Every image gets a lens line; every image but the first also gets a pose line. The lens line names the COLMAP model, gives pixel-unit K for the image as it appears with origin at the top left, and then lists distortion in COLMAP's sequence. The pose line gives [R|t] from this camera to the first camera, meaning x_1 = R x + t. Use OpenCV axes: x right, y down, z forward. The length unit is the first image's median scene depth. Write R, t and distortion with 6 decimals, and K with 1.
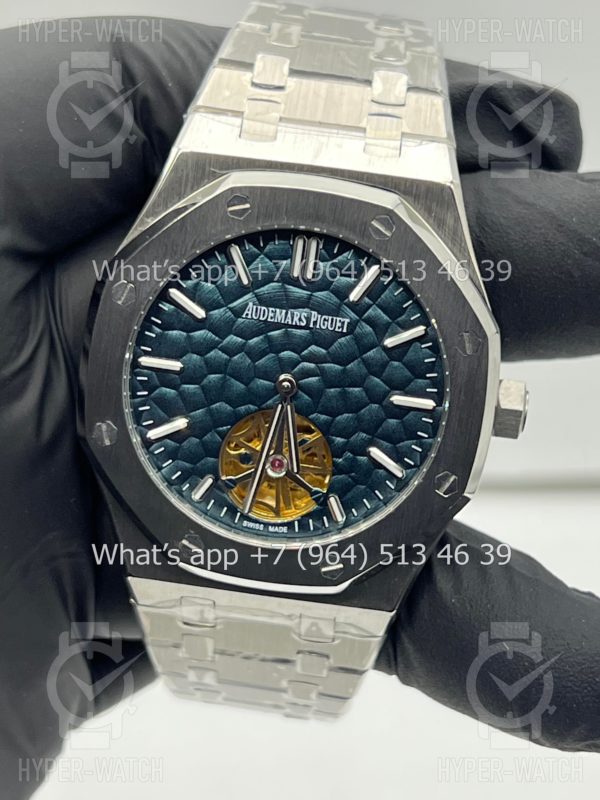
lens RADIAL K [[2009.6, 0, 302.4], [0, 2009.6, 400.8], [0, 0, 1]] dist [0.295227, 0.000000]
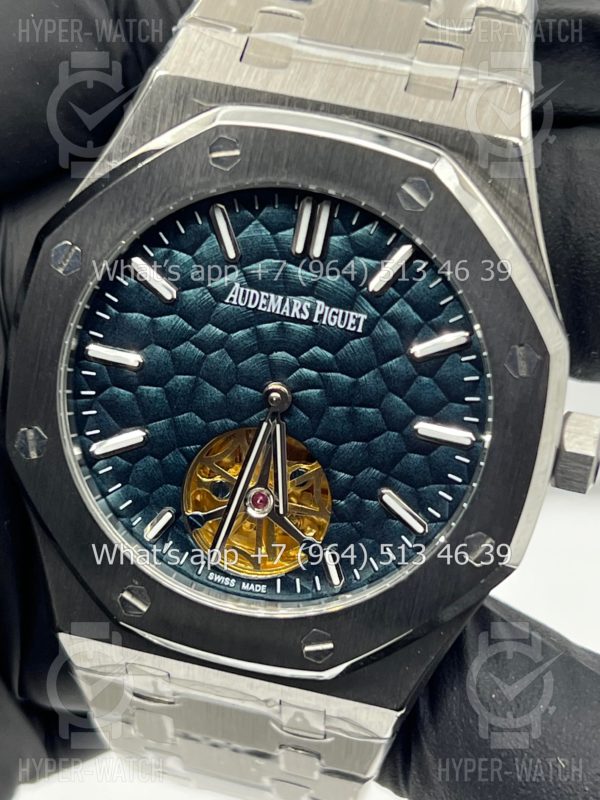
lens RADIAL K [[2009.6, 0, 297.4], [0, 2009.6, 401.4], [0, 0, 1]] dist [0.295227, 0.000000]
pose [[0.992230, 0.078031, -0.096902, 0.071837], [-0.076603, 0.996892, 0.018376, -0.020460], [0.098034, -0.010810, 0.995124, 0.257163]]
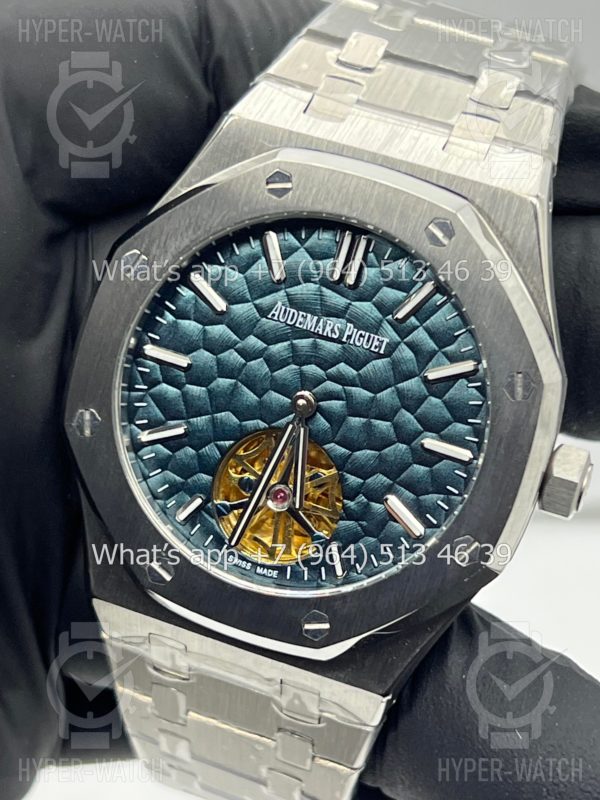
lens RADIAL K [[2009.6, 0, 288.2], [0, 2009.6, 427.0], [0, 0, 1]] dist [0.295227, 0.000000]
pose [[0.971320, 0.168904, -0.167358, 0.128899], [-0.181601, 0.981313, -0.063602, 0.056620], [0.153488, 0.092170, 0.983843, 0.164442]]
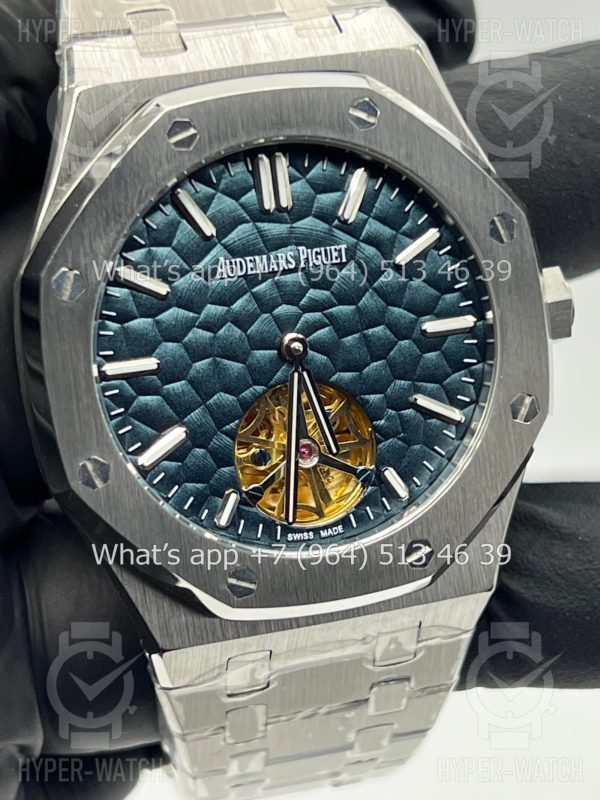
lens RADIAL K [[2009.6, 0, 316.9], [0, 2009.6, 390.4], [0, 0, 1]] dist [0.295227, 0.000000]
pose [[0.922973, -0.278255, 0.265884, -0.210093], [0.295753, 0.954873, -0.027358, 0.031681], [-0.246273, 0.103886, 0.963617, 0.250788]]
